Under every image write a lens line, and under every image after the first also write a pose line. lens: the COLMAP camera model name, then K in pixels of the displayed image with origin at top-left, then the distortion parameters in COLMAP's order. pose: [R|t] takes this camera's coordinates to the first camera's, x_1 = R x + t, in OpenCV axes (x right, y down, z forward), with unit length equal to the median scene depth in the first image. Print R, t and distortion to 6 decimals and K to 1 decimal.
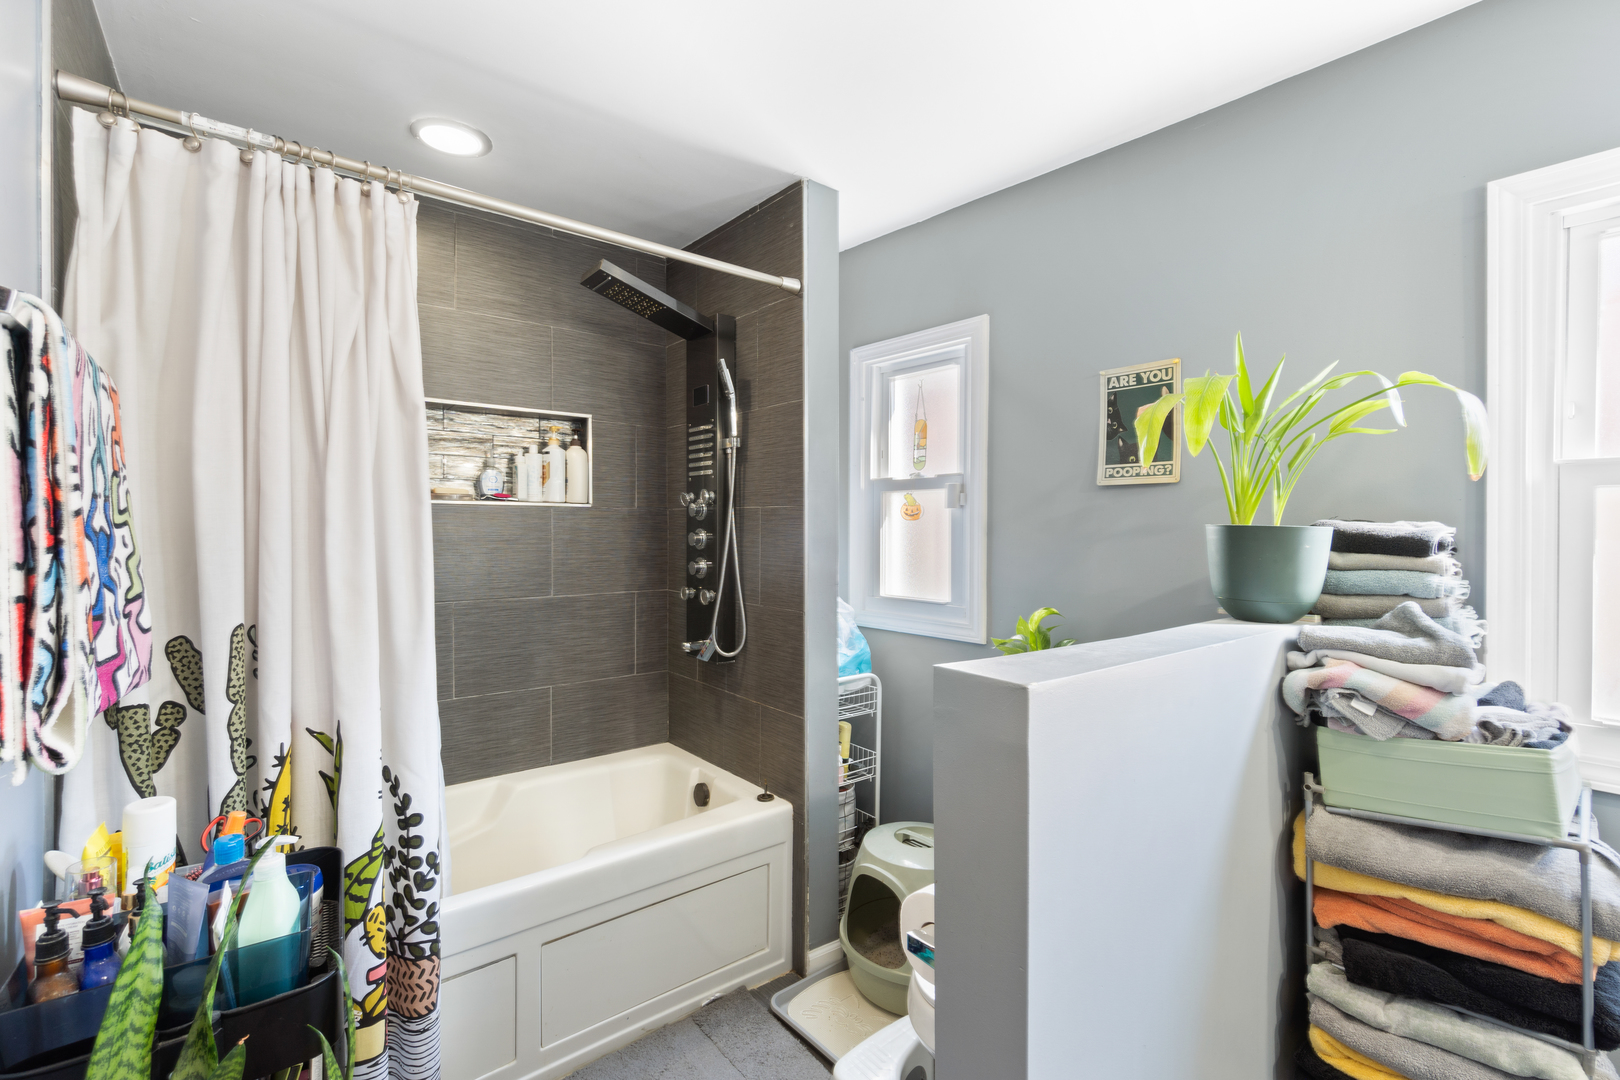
lens RADIAL K [[704.3, 0, 807.0], [0, 704.3, 538.5], [0, 0, 1]] dist [-0.003687, 0.000930]
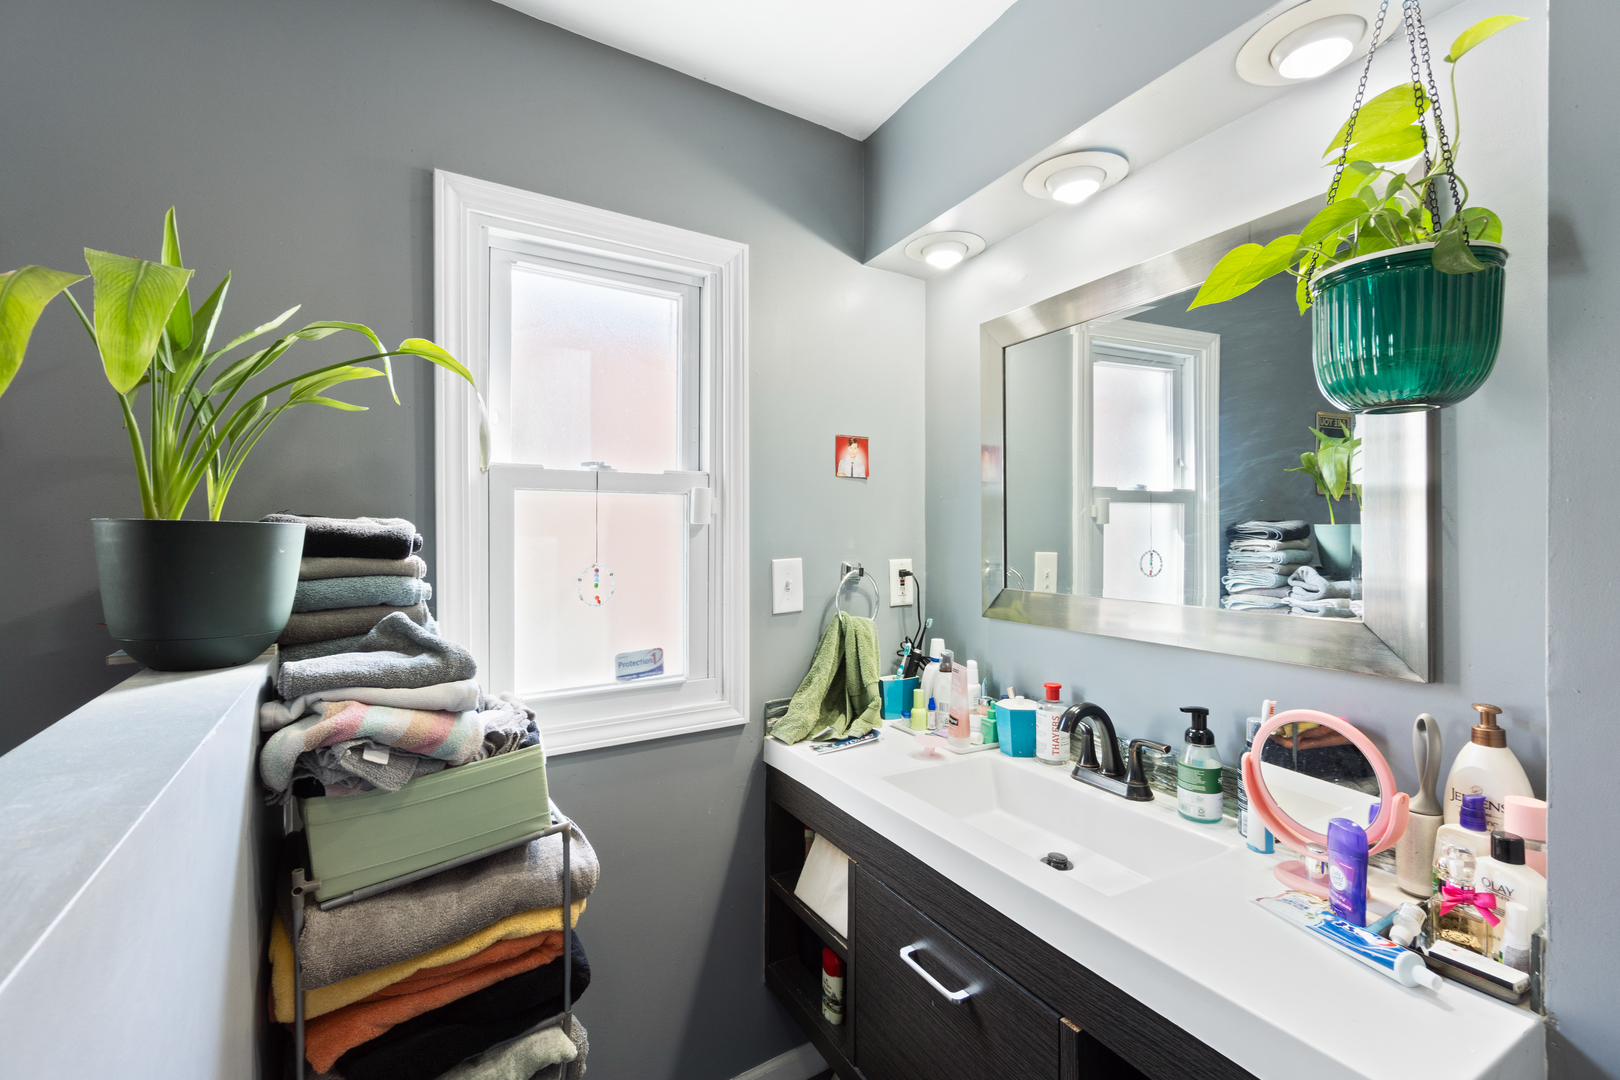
lens RADIAL K [[704.3, 0, 807.7], [0, 704.3, 530.7], [0, 0, 1]] dist [-0.003687, 0.000930]
pose [[0.132836, -0.004649, 0.991127, 0.081311], [0.009671, 0.999947, 0.003394, -0.006793], [-0.991091, 0.009135, 0.132874, 0.399055]]
